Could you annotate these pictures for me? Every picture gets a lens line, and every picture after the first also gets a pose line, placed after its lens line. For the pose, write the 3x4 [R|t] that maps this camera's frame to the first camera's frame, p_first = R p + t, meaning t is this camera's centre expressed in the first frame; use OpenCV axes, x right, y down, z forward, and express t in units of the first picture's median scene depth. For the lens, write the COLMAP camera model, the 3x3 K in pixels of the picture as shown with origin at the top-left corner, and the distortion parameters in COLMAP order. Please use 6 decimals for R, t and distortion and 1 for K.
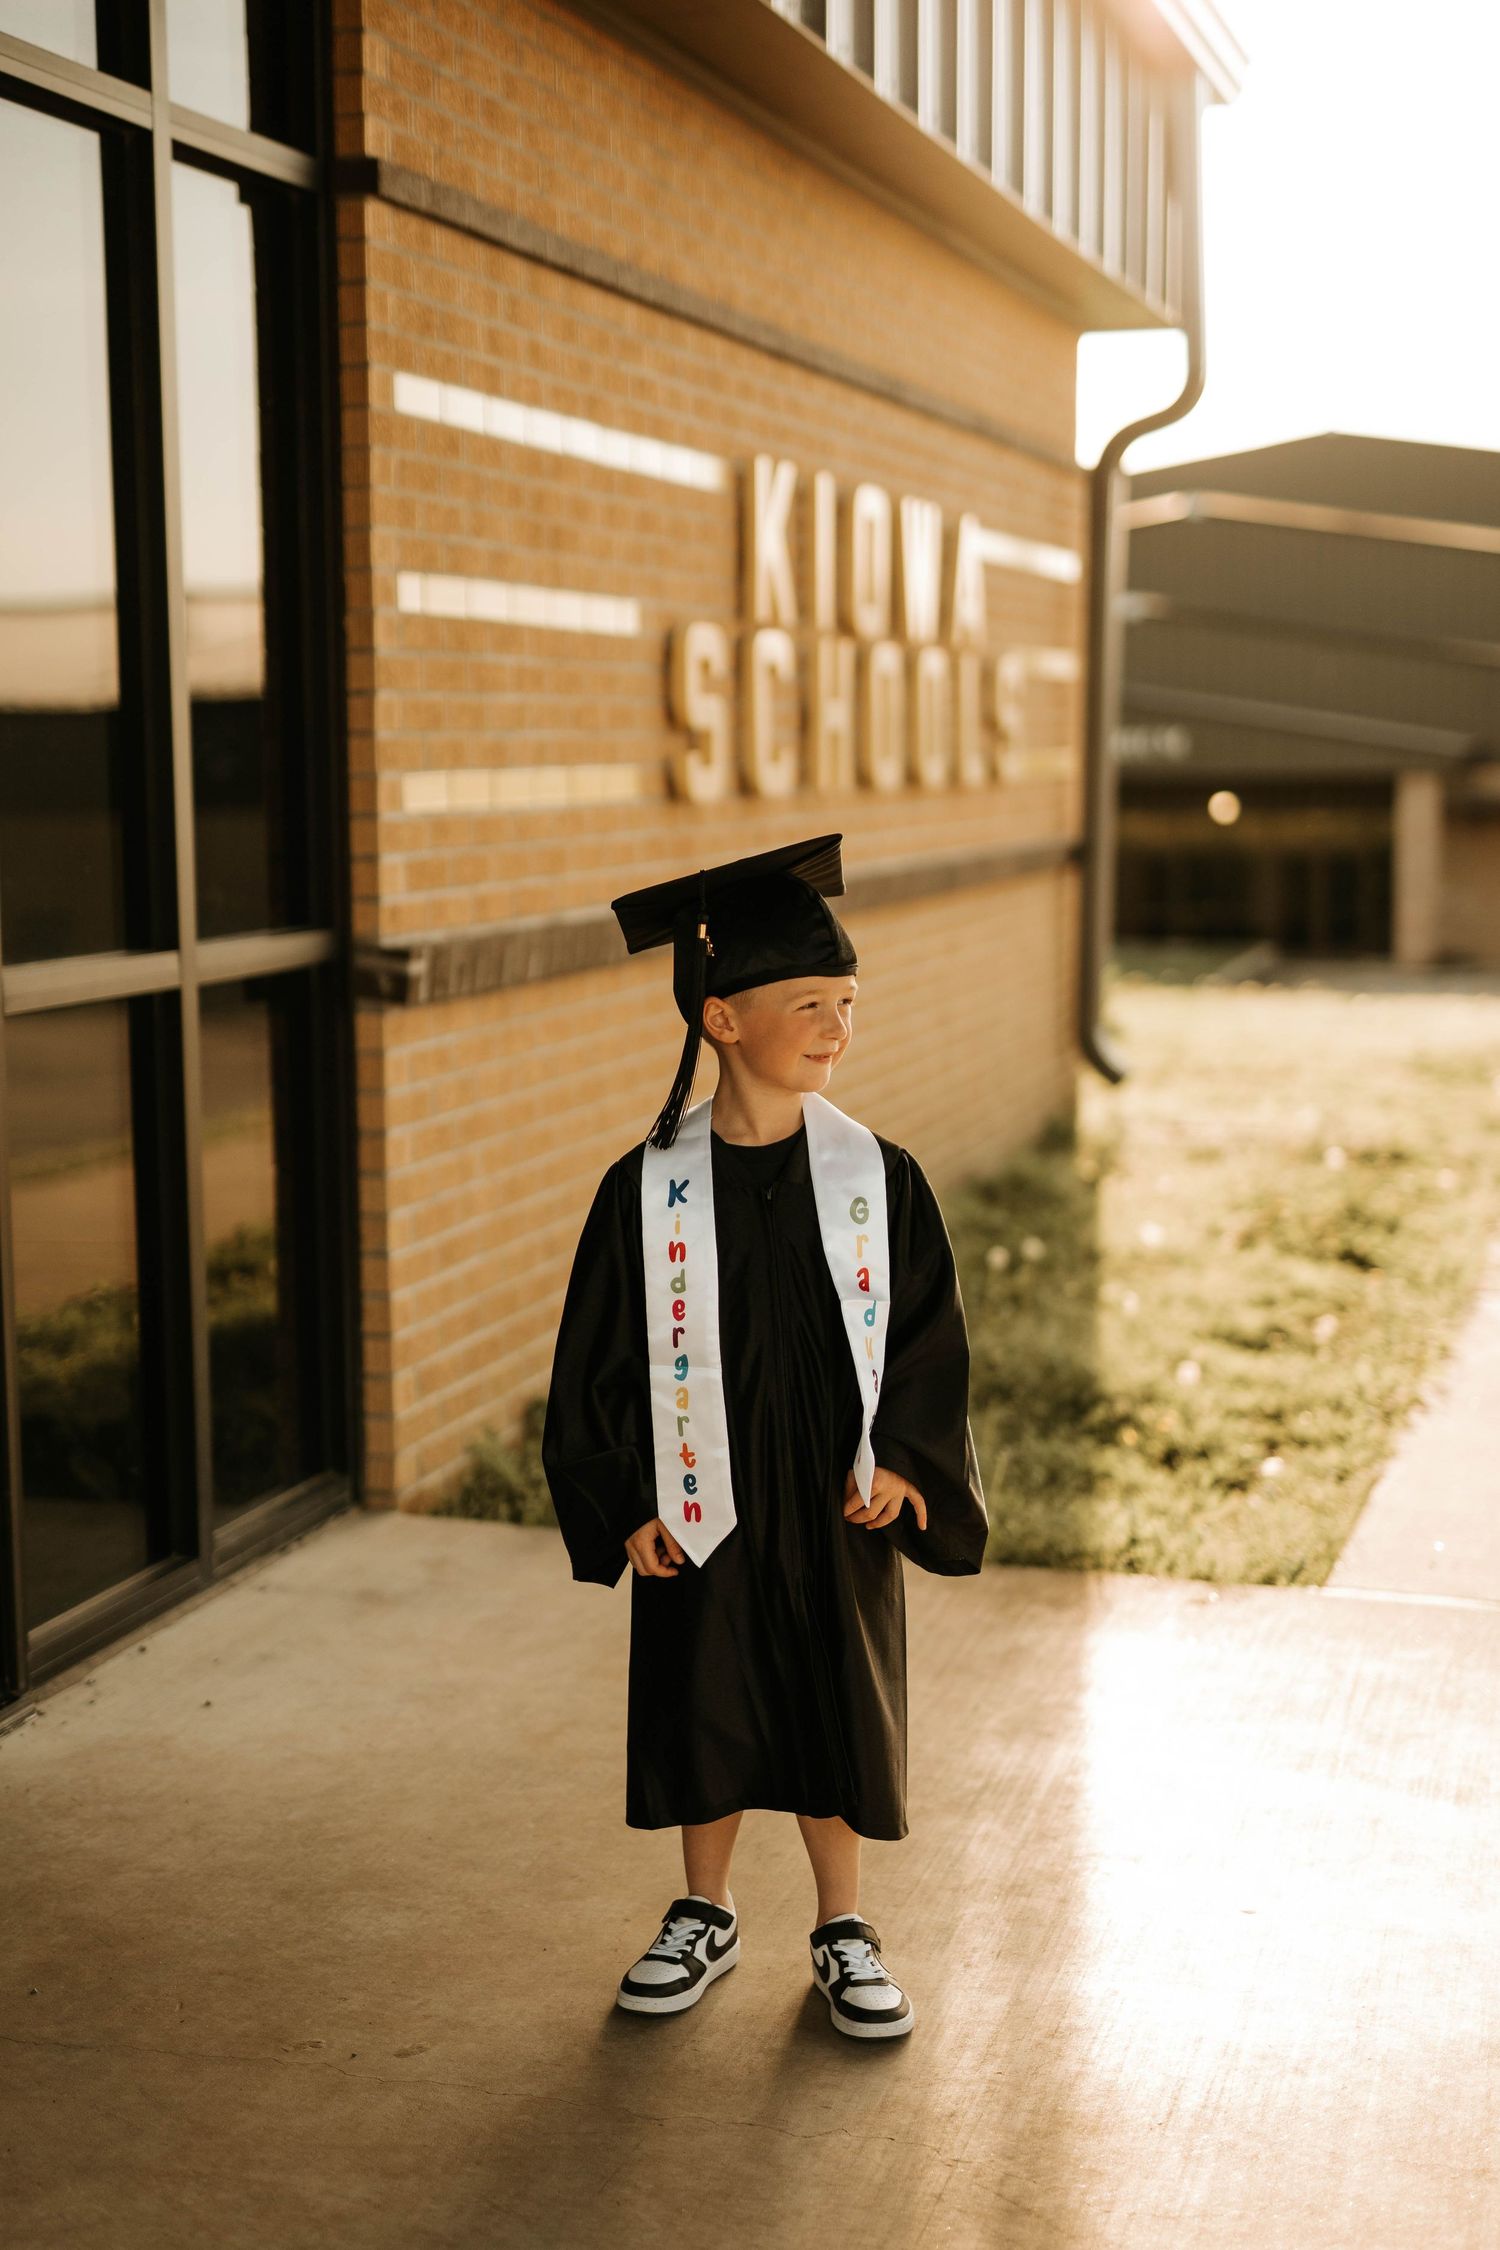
lens RADIAL K [[2947.6, 0, 756.1], [0, 2947.6, 1060.1], [0, 0, 1]] dist [0.029616, -0.019384]
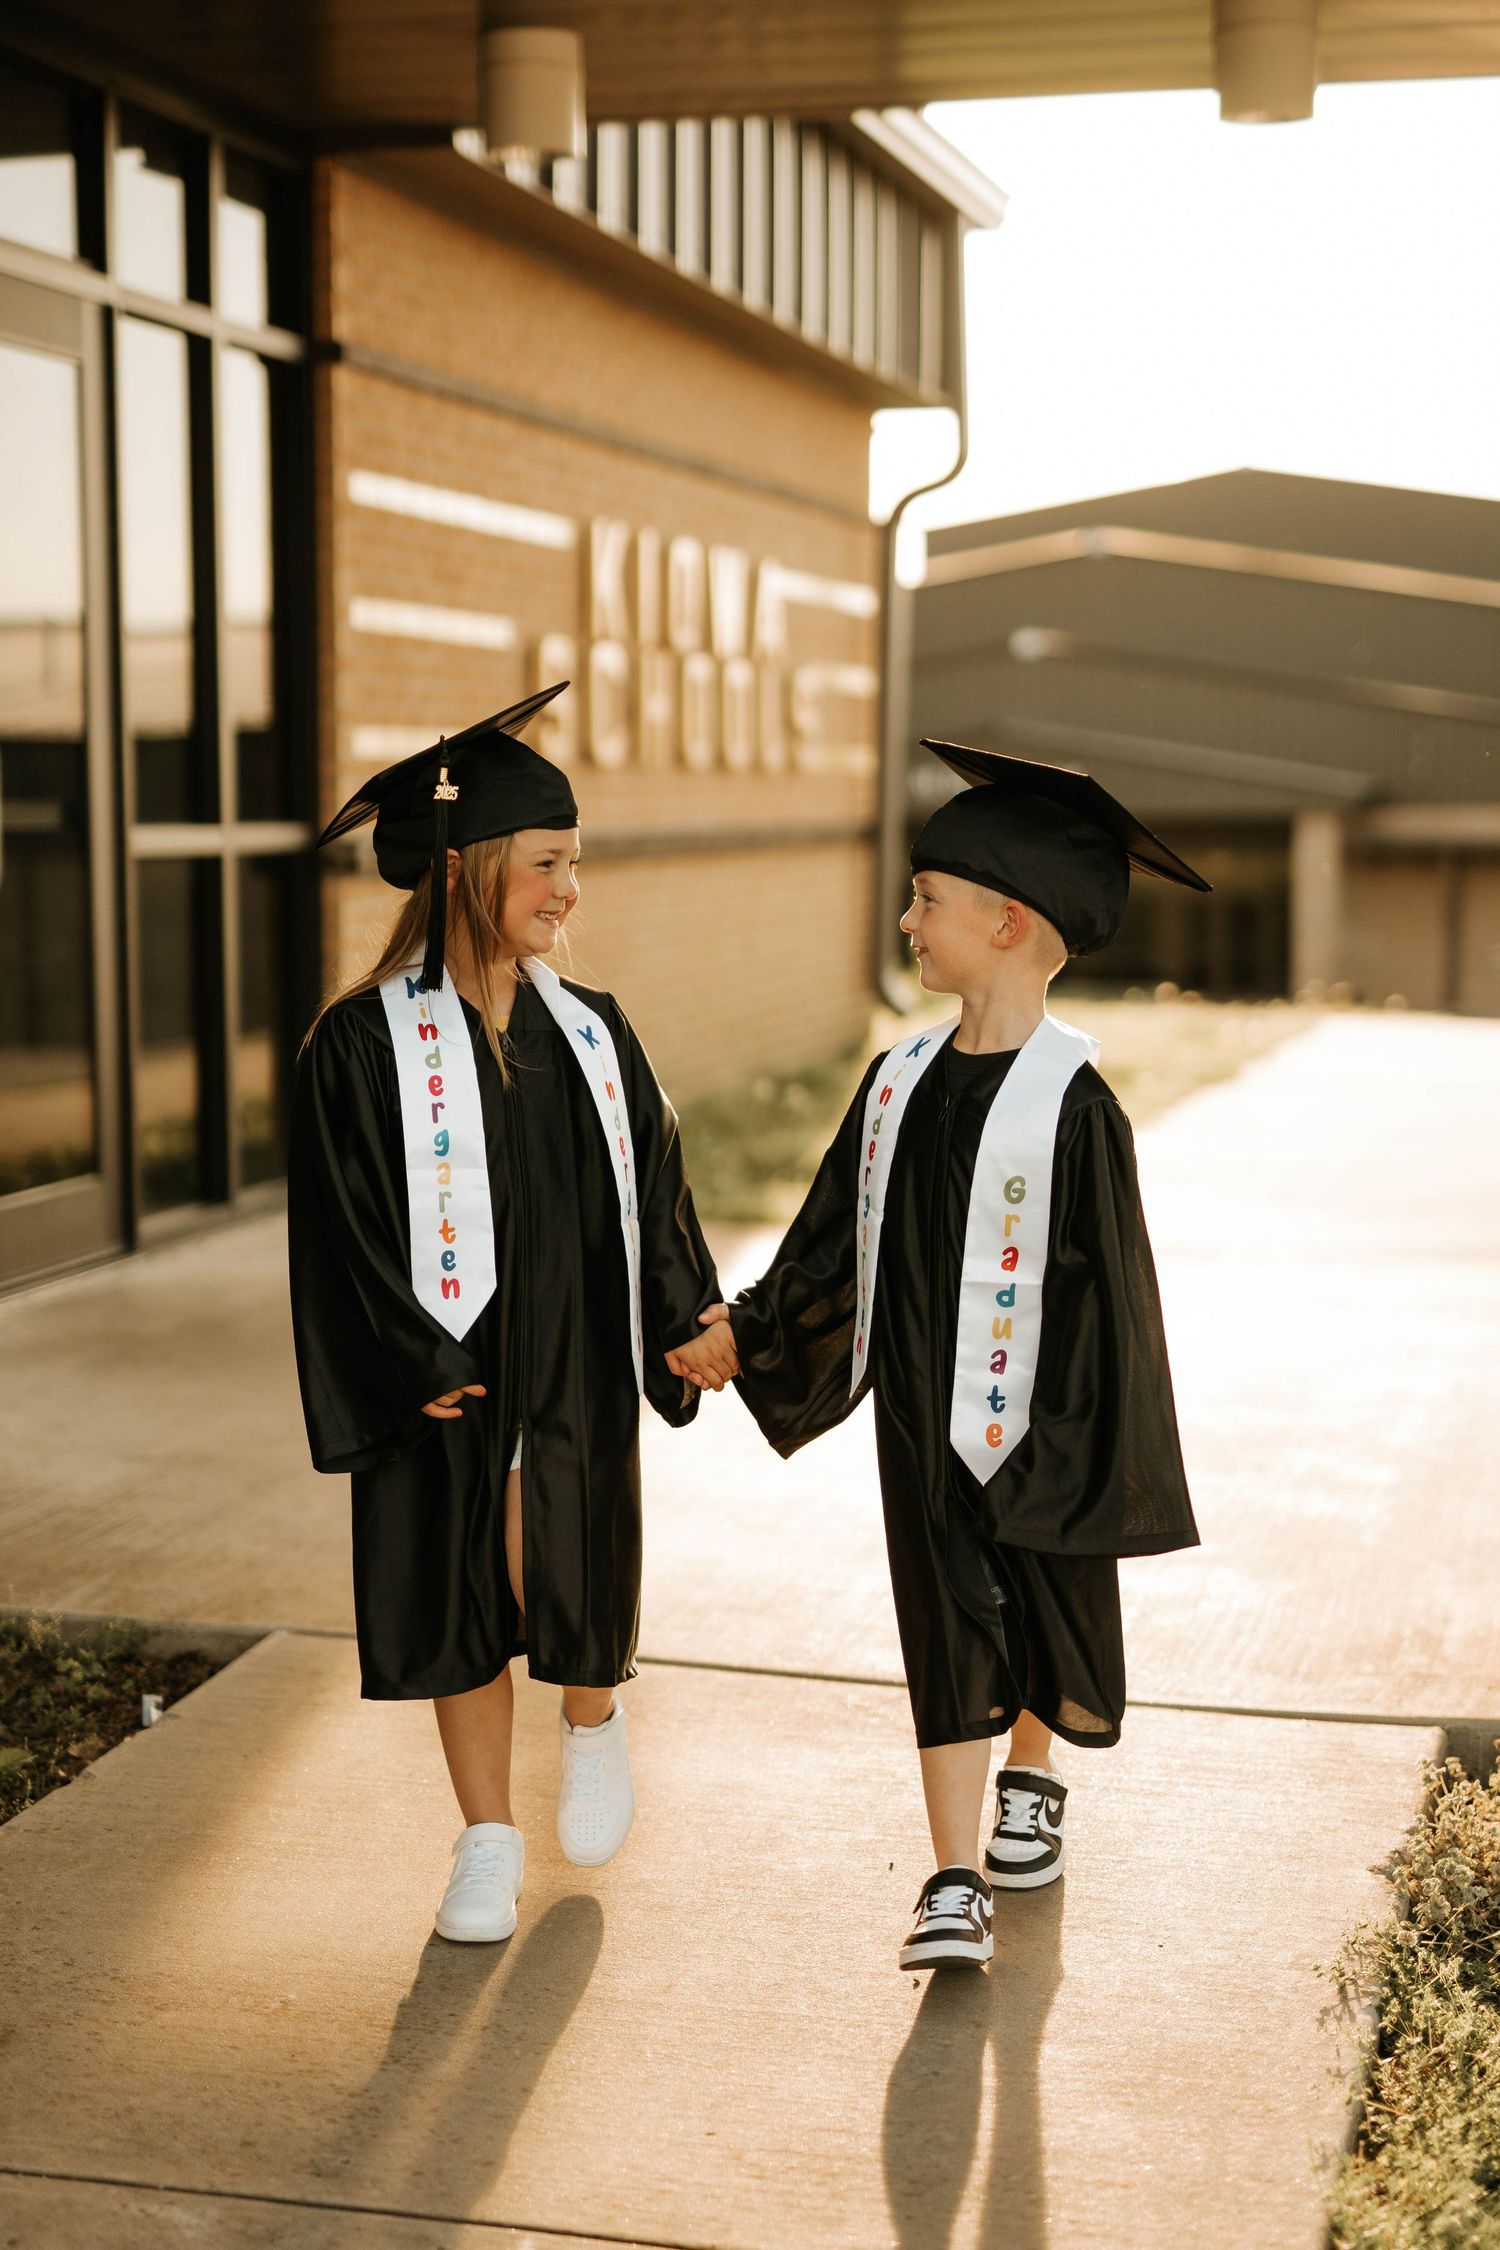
lens RADIAL K [[3172.3, 0, 742.4], [0, 3172.3, 1168.7], [0, 0, 1]] dist [0.089711, -0.047039]
pose [[0.999622, 0.009252, 0.025871, 0.042865], [-0.009565, 0.999882, 0.011998, 0.108615], [-0.025757, -0.012241, 0.999593, -0.664655]]
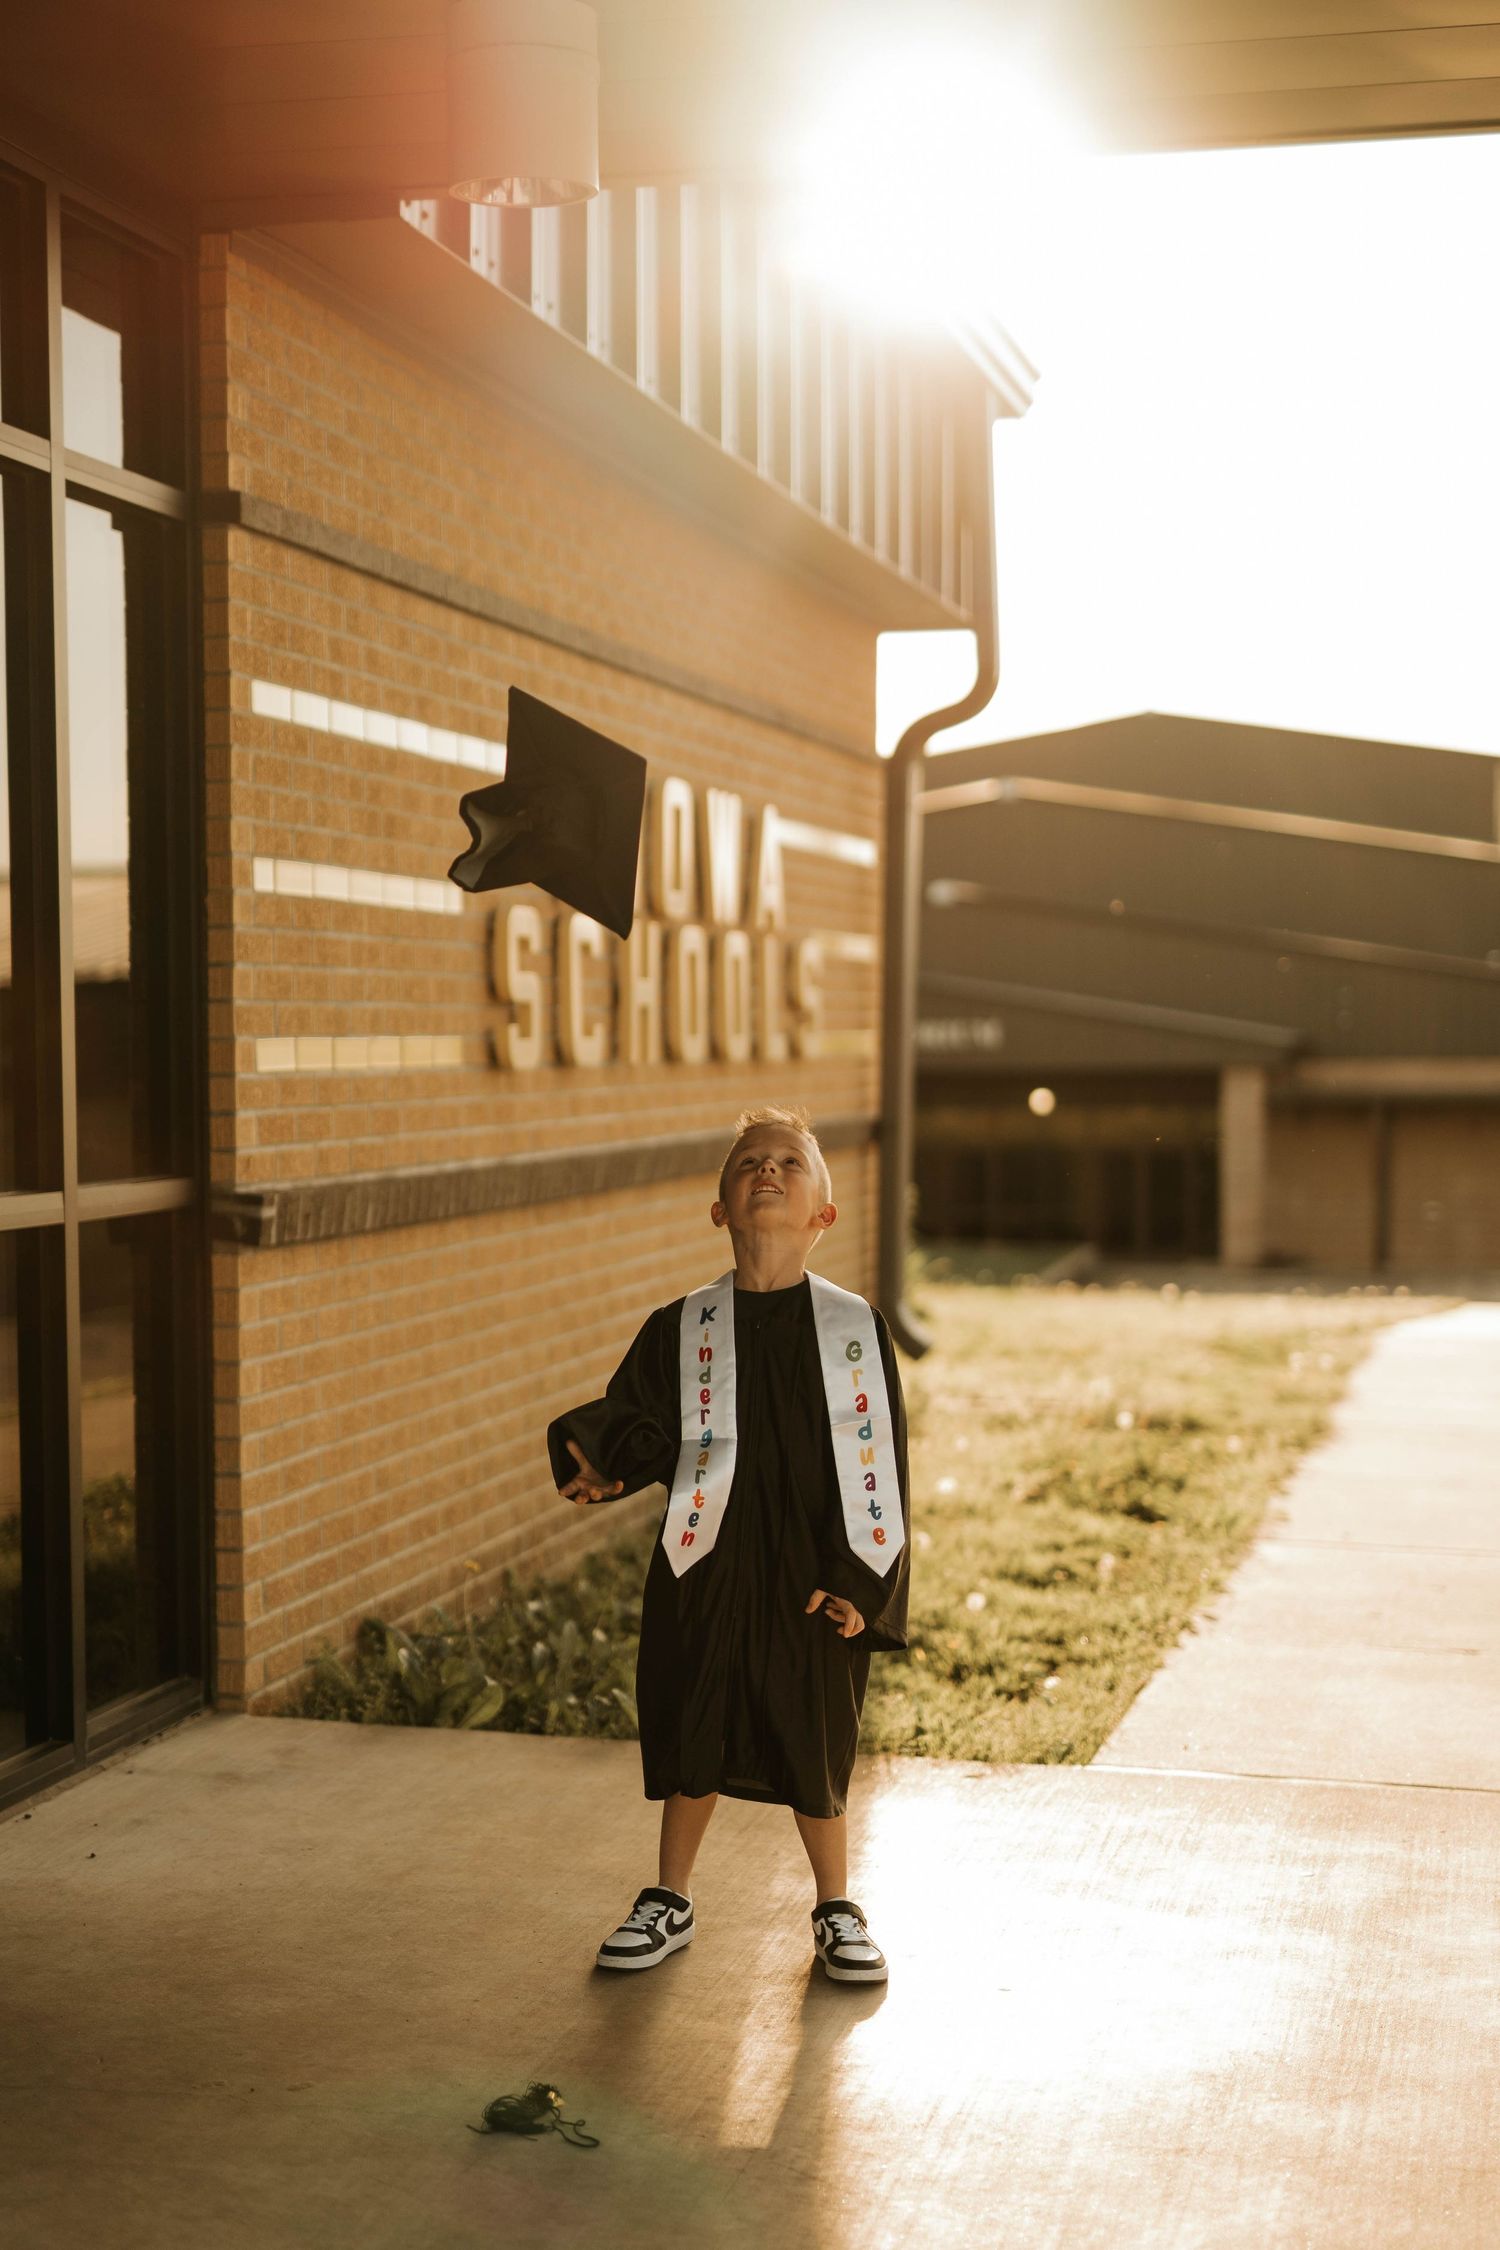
lens RADIAL K [[3172.3, 0, 742.4], [0, 3172.3, 1168.7], [0, 0, 1]] dist [0.089711, -0.047039]
pose [[0.998155, -0.000084, 0.060715, -0.009654], [0.004051, 0.997863, -0.065214, 0.028508], [-0.060580, 0.065339, 0.996023, -0.182740]]
